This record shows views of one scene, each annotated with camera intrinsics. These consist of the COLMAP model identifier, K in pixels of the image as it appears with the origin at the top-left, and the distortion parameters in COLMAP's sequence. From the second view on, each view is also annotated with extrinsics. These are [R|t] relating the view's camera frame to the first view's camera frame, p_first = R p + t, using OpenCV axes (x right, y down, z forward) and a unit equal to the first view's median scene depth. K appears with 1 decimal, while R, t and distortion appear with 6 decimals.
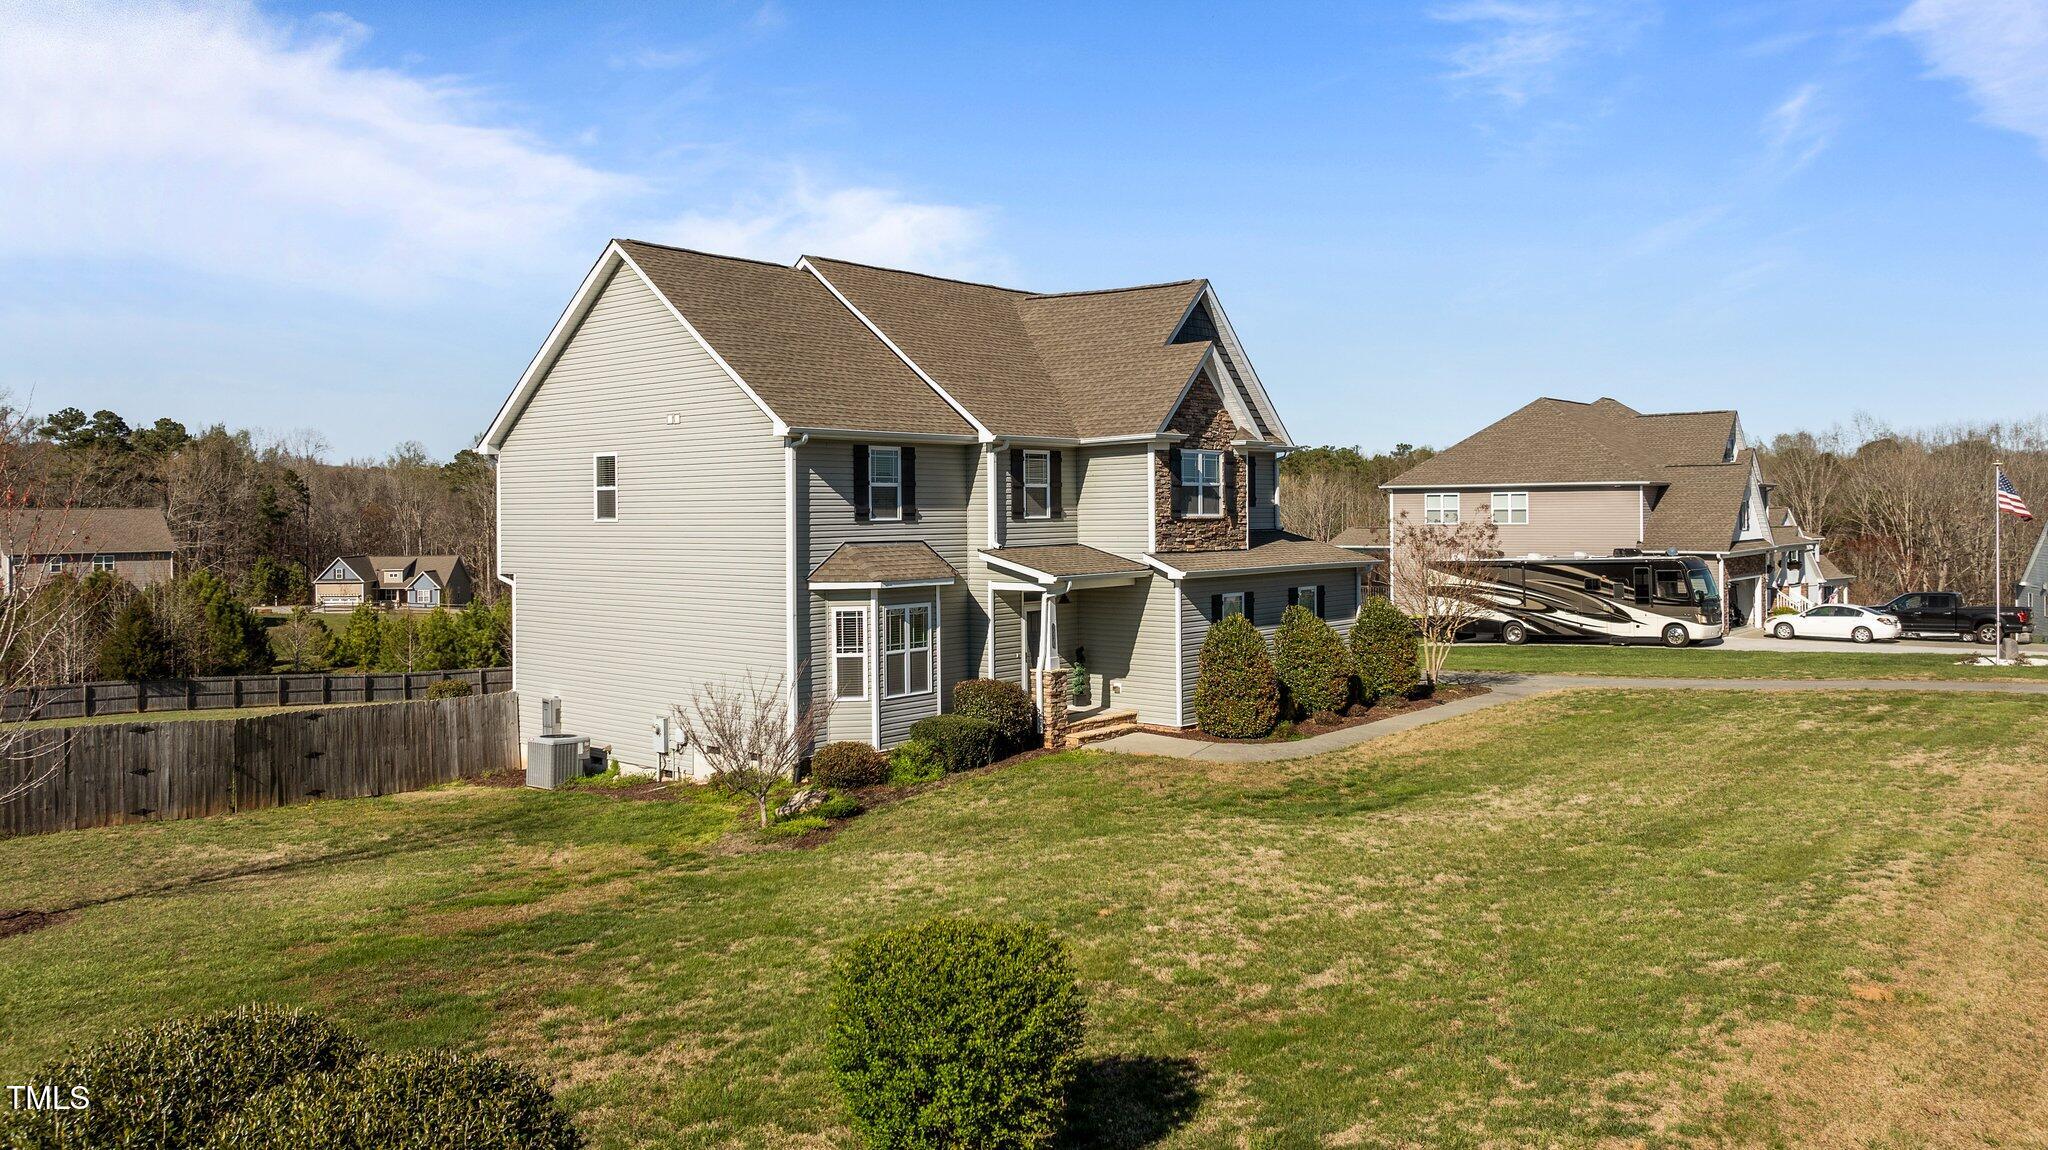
lens RADIAL K [[1466.0, 0, 1037.8], [0, 1466.0, 510.1], [0, 0, 1]] dist [-0.017798, -0.000116]
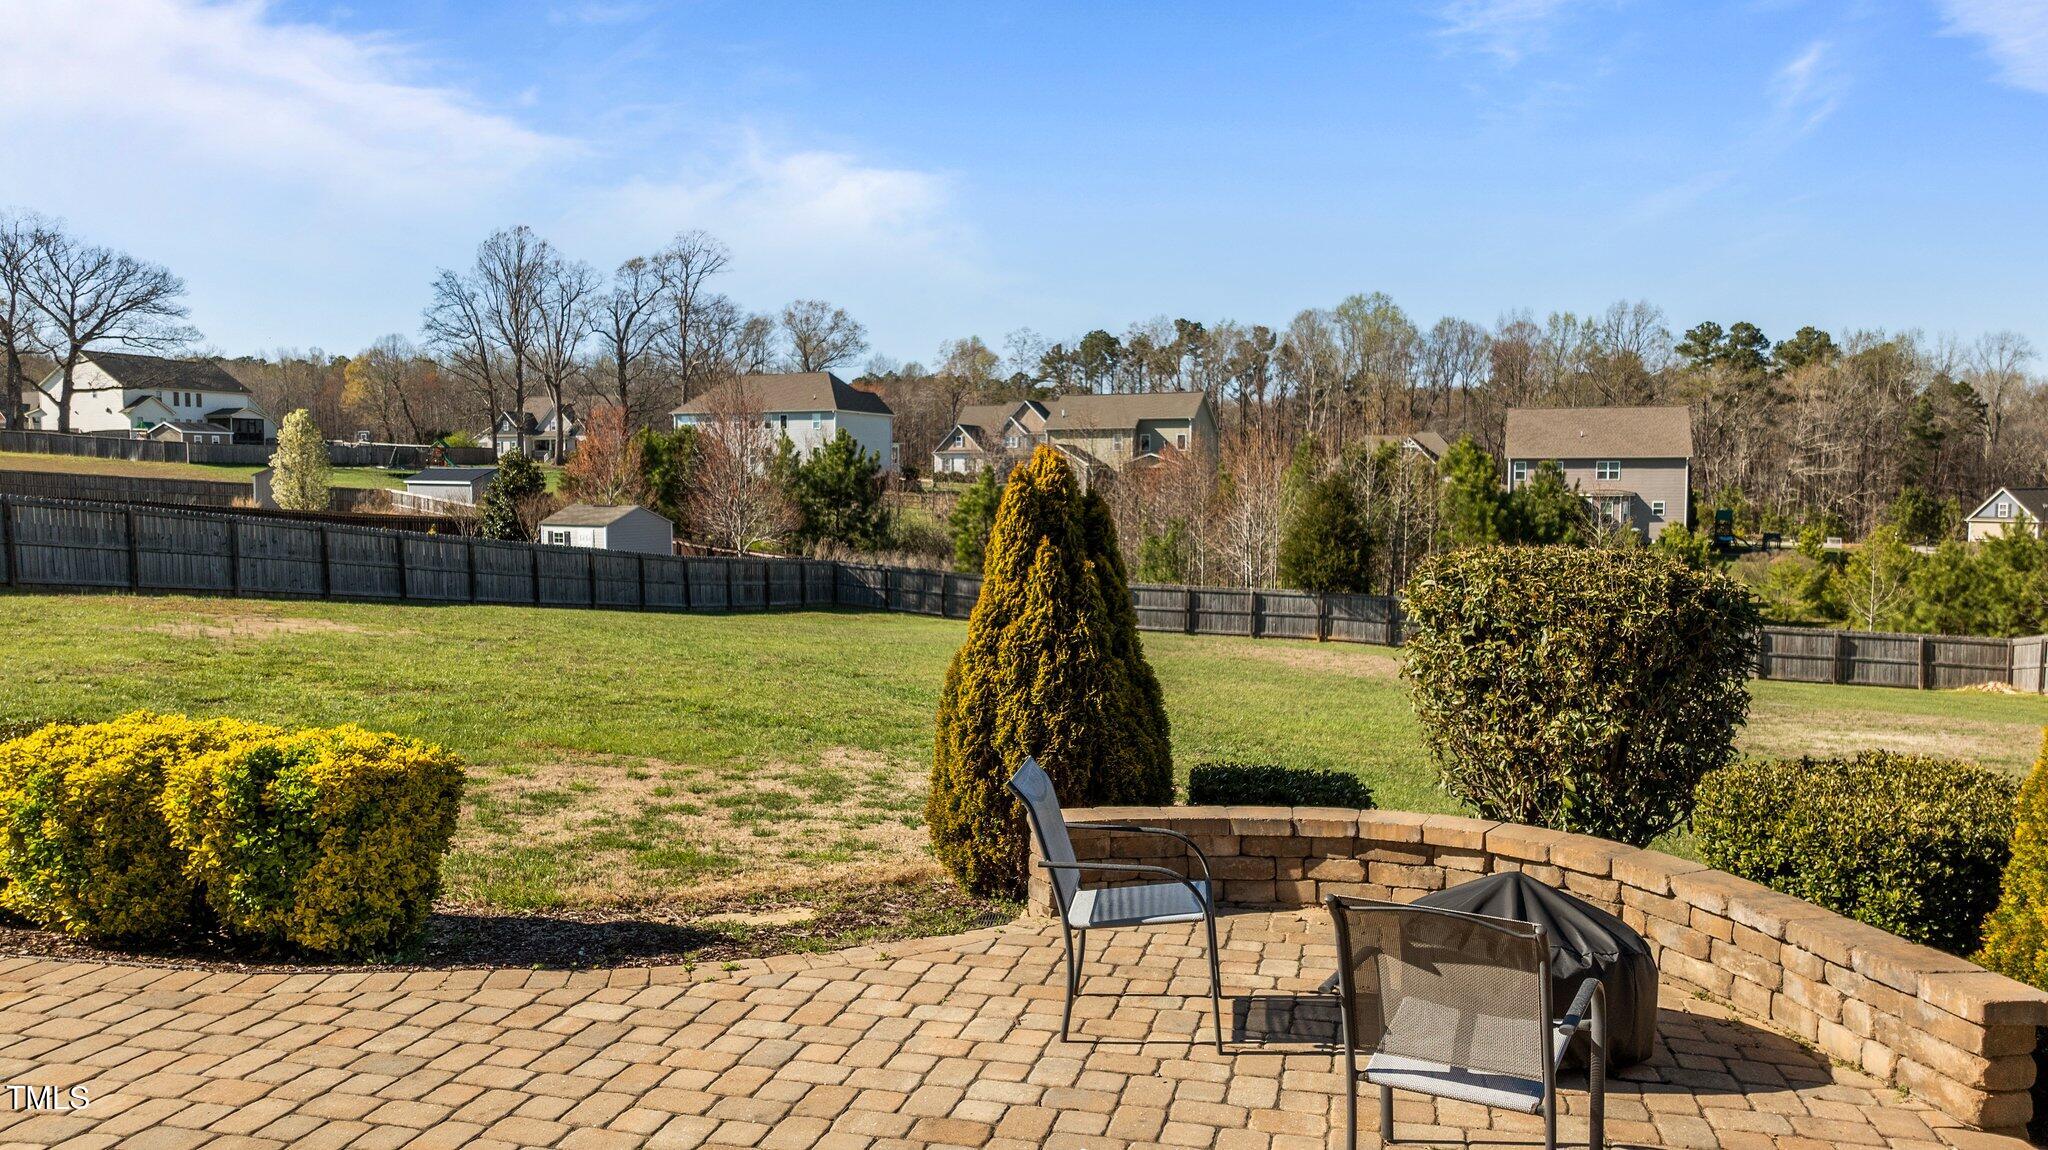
lens RADIAL K [[1446.2, 0, 1038.5], [0, 1446.2, 575.8], [0, 0, 1]] dist [-0.009199, 0.000009]
pose [[0.446208, 0.068516, -0.892303, -0.202766], [-0.001706, 0.997128, 0.075713, 0.143552], [0.894928, -0.032262, 0.445043, 1.424124]]
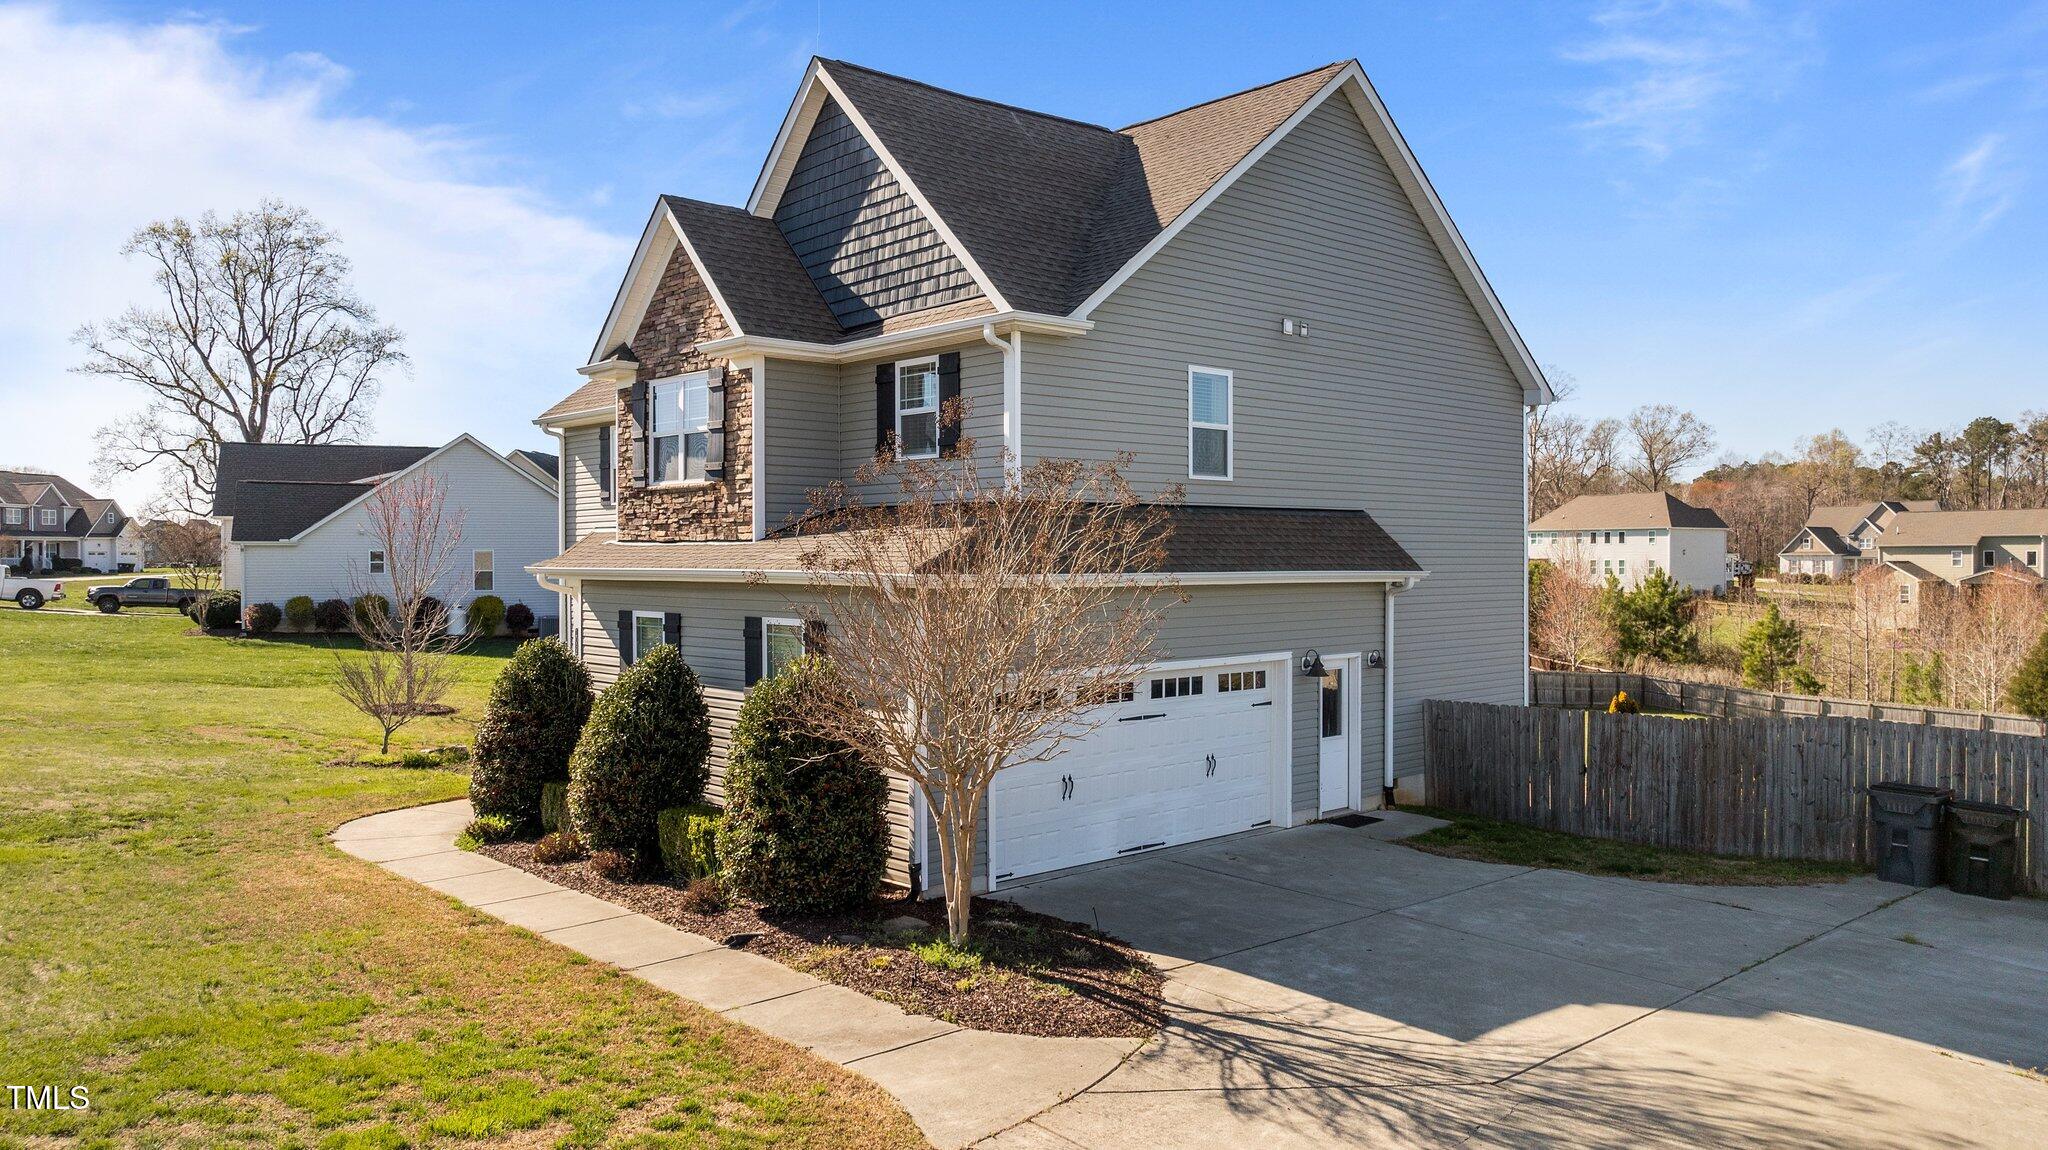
lens RADIAL K [[1448.2, 0, 1026.0], [0, 1448.2, 564.8], [0, 0, 1]] dist [-0.058715, 0.069845]
pose [[-0.113598, 0.014011, -0.993428, 0.693439], [0.004682, 0.999897, 0.013567, 0.030262], [0.993516, -0.003110, -0.113652, 1.211245]]
